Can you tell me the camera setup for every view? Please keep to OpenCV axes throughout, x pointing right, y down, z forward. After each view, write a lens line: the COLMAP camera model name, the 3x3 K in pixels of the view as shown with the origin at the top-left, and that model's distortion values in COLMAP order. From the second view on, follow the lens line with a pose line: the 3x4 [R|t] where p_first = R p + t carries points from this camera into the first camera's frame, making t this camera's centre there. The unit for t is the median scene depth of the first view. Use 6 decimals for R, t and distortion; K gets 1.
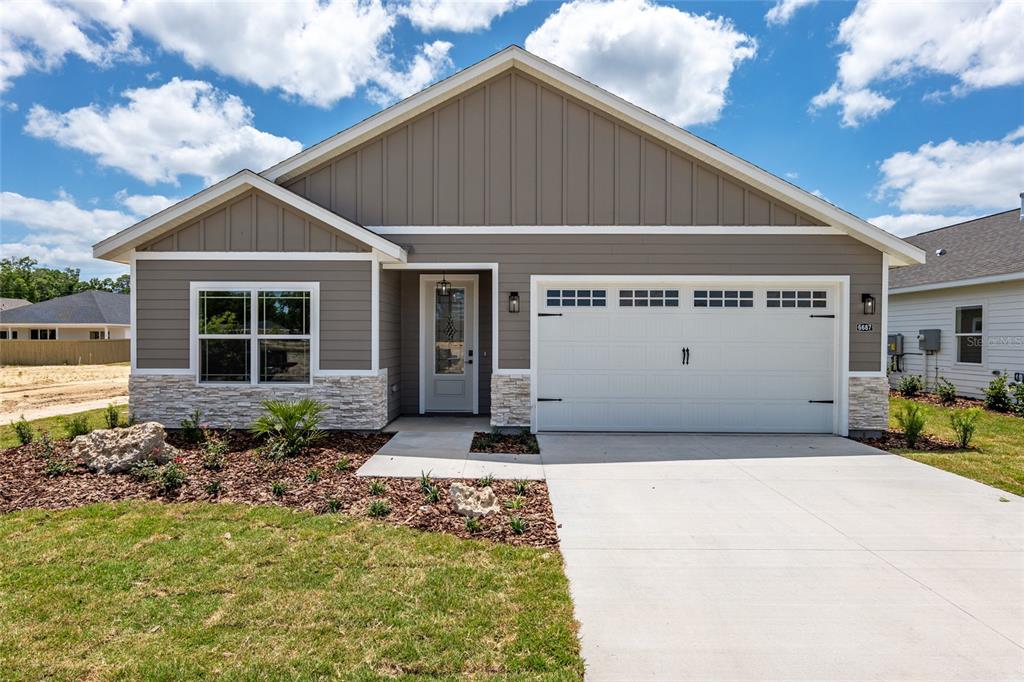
lens RADIAL K [[563.5, 0, 509.2], [0, 563.5, 342.6], [0, 0, 1]] dist [-0.001649, 0.002272]
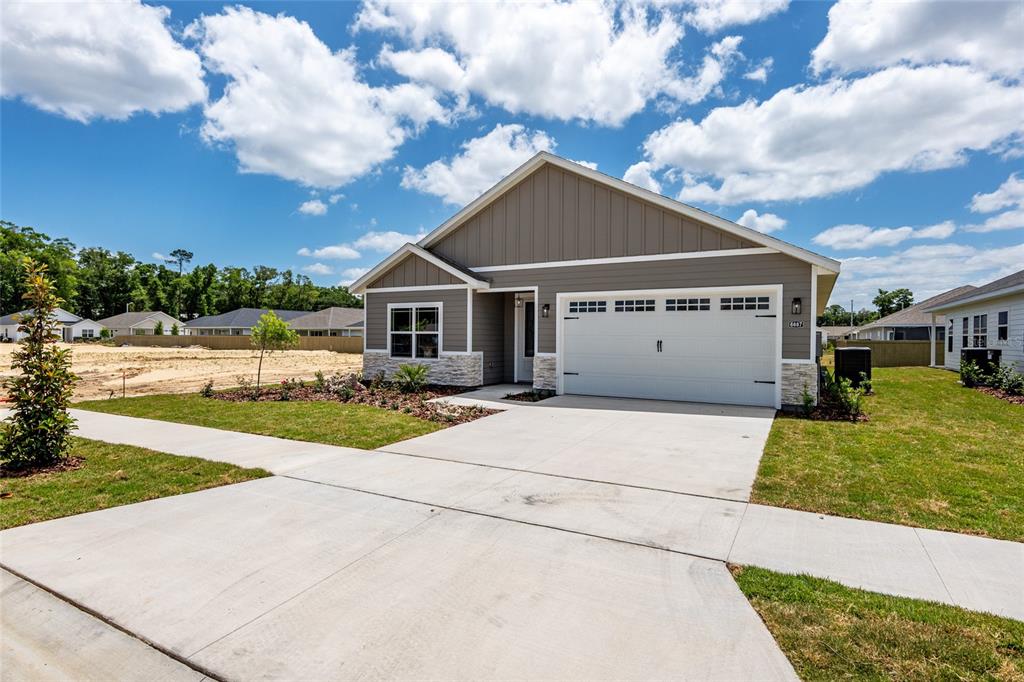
lens RADIAL K [[533.5, 0, 513.5], [0, 533.5, 342.0], [0, 0, 1]] dist [-0.000213, 0.000206]
pose [[0.878003, 0.006641, -0.478609, 0.647708], [-0.007473, 0.999972, 0.000165, 0.016847], [0.478596, 0.003432, 0.878028, -0.360444]]
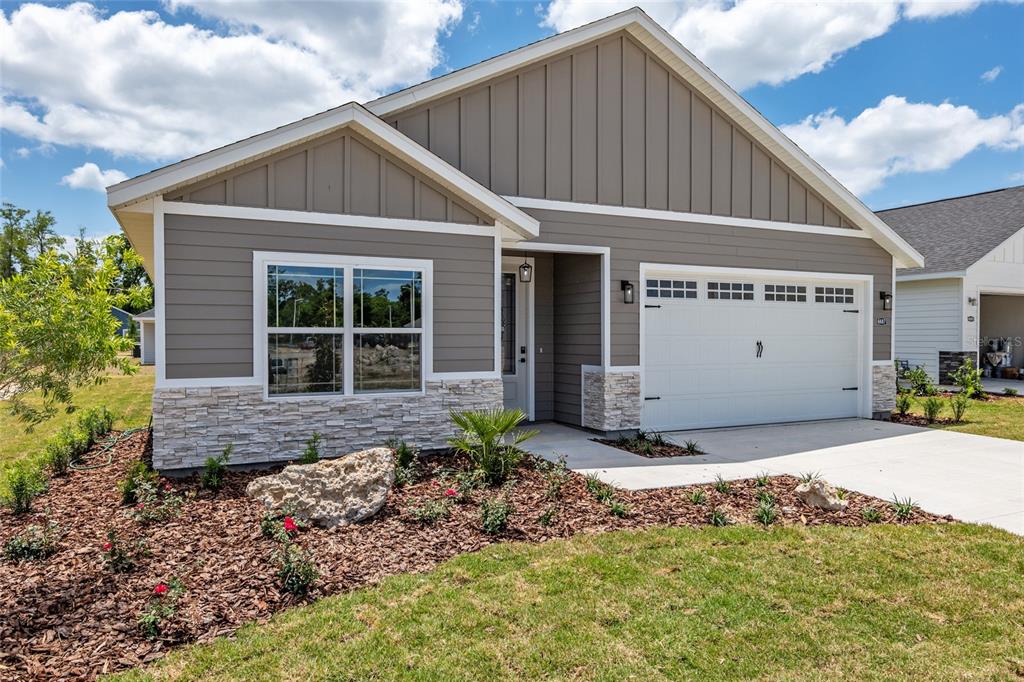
lens RADIAL K [[707.6, 0, 530.5], [0, 707.6, 340.7], [0, 0, 1]] dist [0.003353, 0.000838]
pose [[0.884596, -0.007691, 0.466295, -0.657432], [0.002472, 0.999927, 0.011804, -0.007487], [-0.466351, -0.009289, 0.884551, 0.068943]]
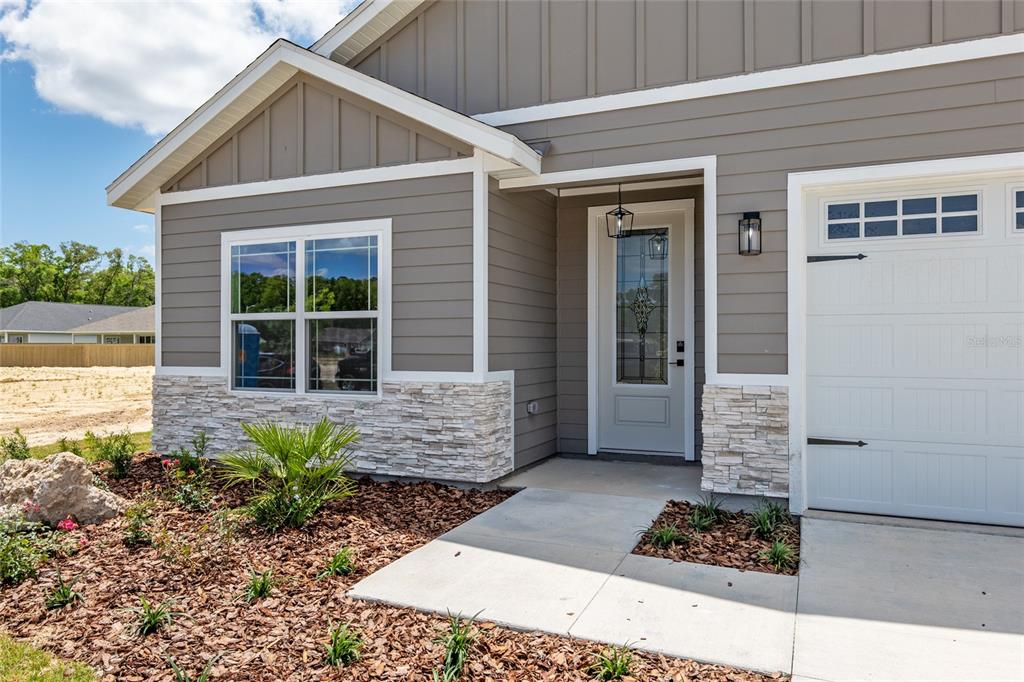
lens RADIAL K [[708.7, 0, 510.6], [0, 708.7, 343.5], [0, 0, 1]] dist [0.004467, 0.001775]
pose [[0.920771, -0.005211, -0.390068, 0.055391], [0.001037, 0.999940, -0.010911, 0.027613], [0.390101, 0.009642, 0.920721, 0.372501]]
